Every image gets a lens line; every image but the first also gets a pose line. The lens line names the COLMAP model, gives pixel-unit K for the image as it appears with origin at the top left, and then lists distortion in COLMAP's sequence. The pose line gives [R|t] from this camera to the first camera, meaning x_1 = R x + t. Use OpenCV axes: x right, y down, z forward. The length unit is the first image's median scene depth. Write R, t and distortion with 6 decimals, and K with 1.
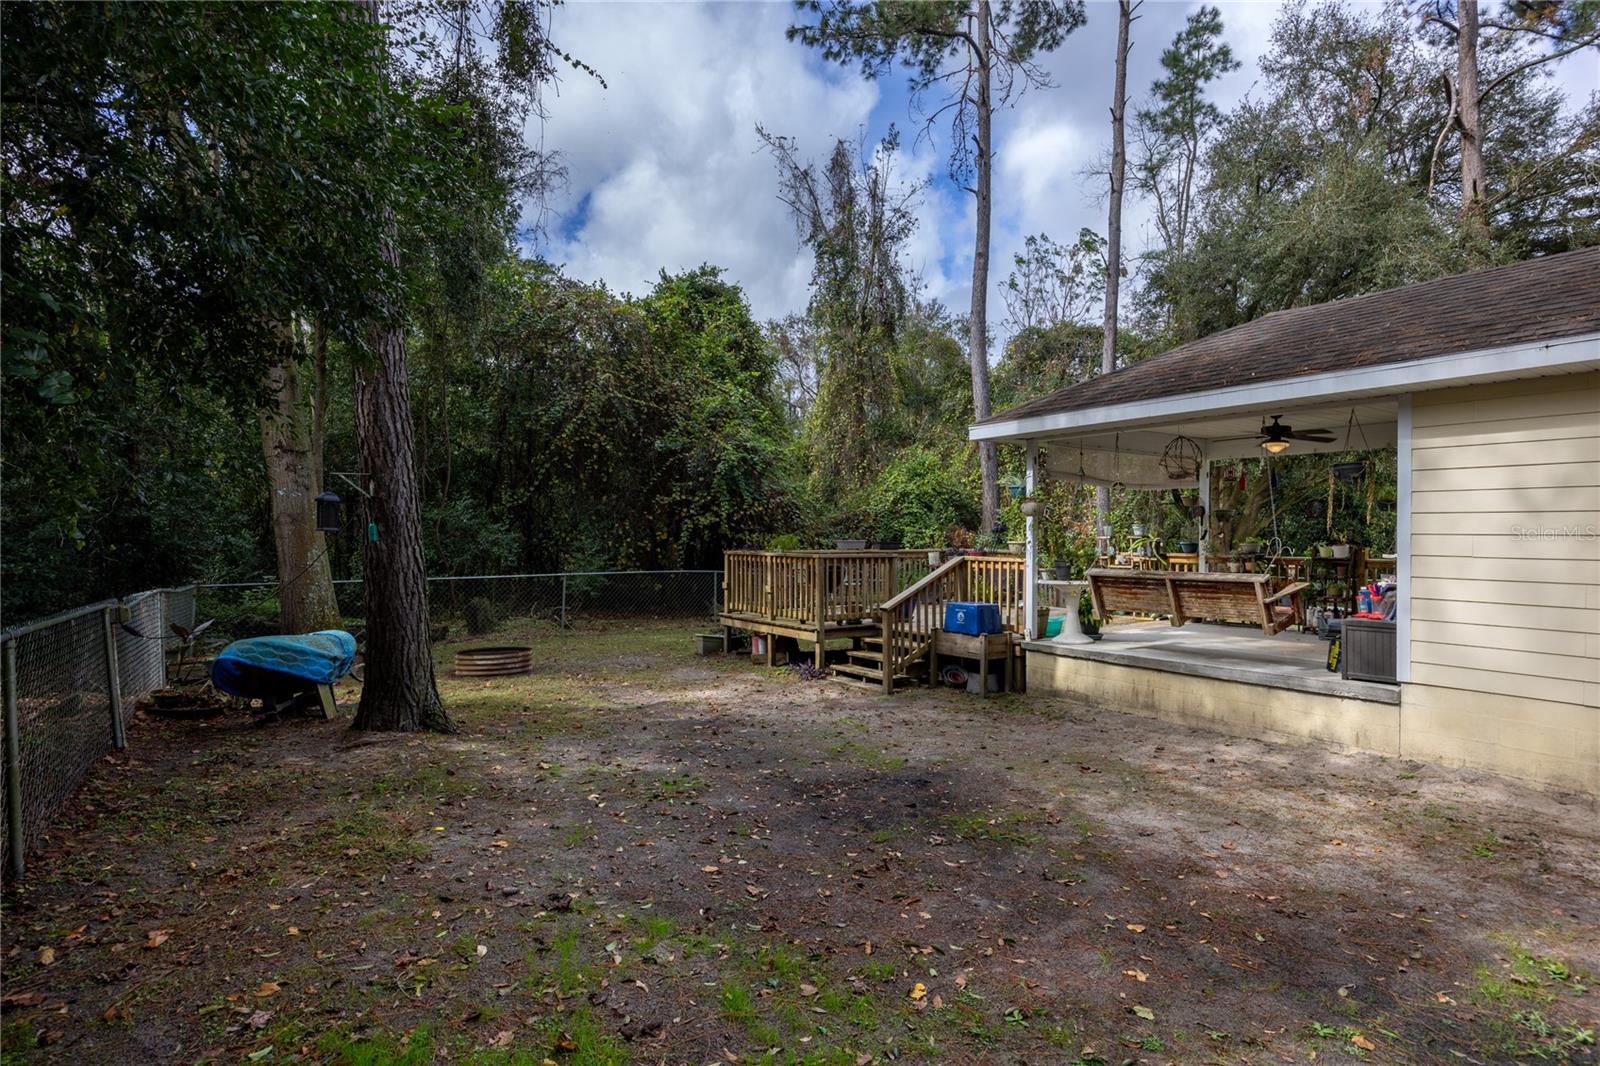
lens RADIAL K [[816.2, 0, 800.9], [0, 816.2, 547.4], [0, 0, 1]] dist [-0.013513, -0.001502]
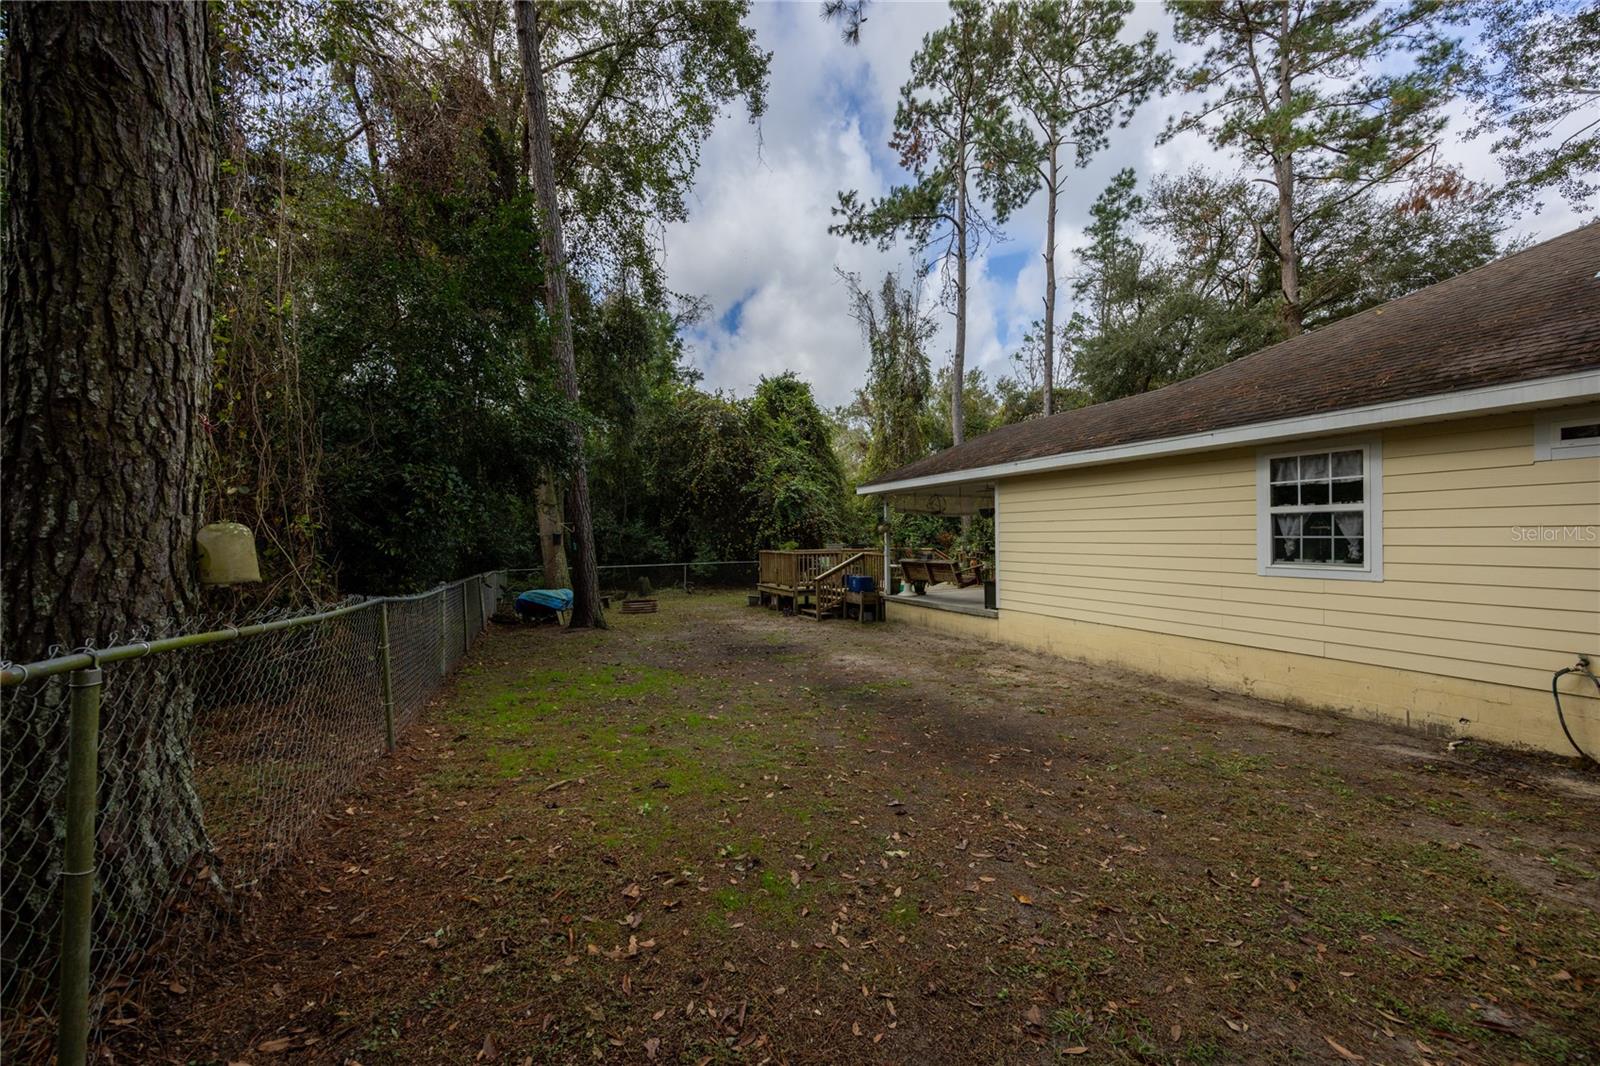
lens RADIAL K [[613.3, 0, 802.6], [0, 613.3, 536.9], [0, 0, 1]] dist [-0.003852, -0.000016]
pose [[0.983629, -0.014861, -0.179593, 0.144805], [0.012633, 0.999829, -0.013539, -0.003809], [0.179763, 0.011049, 0.983648, -0.209315]]
